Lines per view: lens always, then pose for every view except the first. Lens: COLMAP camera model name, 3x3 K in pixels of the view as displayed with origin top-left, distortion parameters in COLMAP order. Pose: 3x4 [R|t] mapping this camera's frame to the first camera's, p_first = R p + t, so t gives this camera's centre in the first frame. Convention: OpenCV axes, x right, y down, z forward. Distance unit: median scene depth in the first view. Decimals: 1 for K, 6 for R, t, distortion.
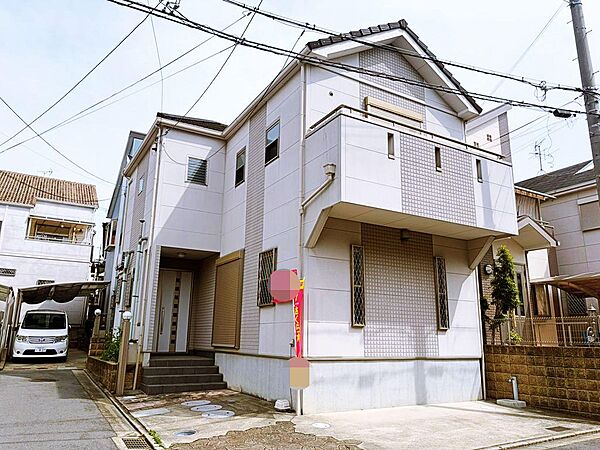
lens RADIAL K [[452.9, 0, 299.4], [0, 452.9, 227.2], [0, 0, 1]] dist [0.045798, -0.044849]
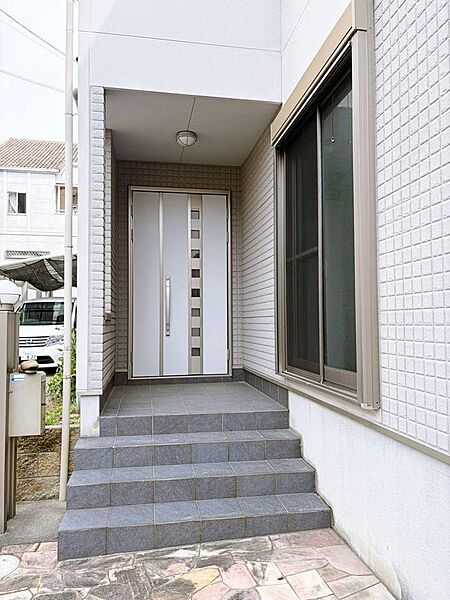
lens RADIAL K [[452.2, 0, 225.3], [0, 452.2, 302.8], [0, 0, 1]] dist [0.044732, -0.044109]
pose [[0.939544, -0.036143, -0.340515, -0.133628], [0.100684, 0.979615, 0.173828, 0.175867], [0.327291, -0.197604, 0.924031, 0.824857]]
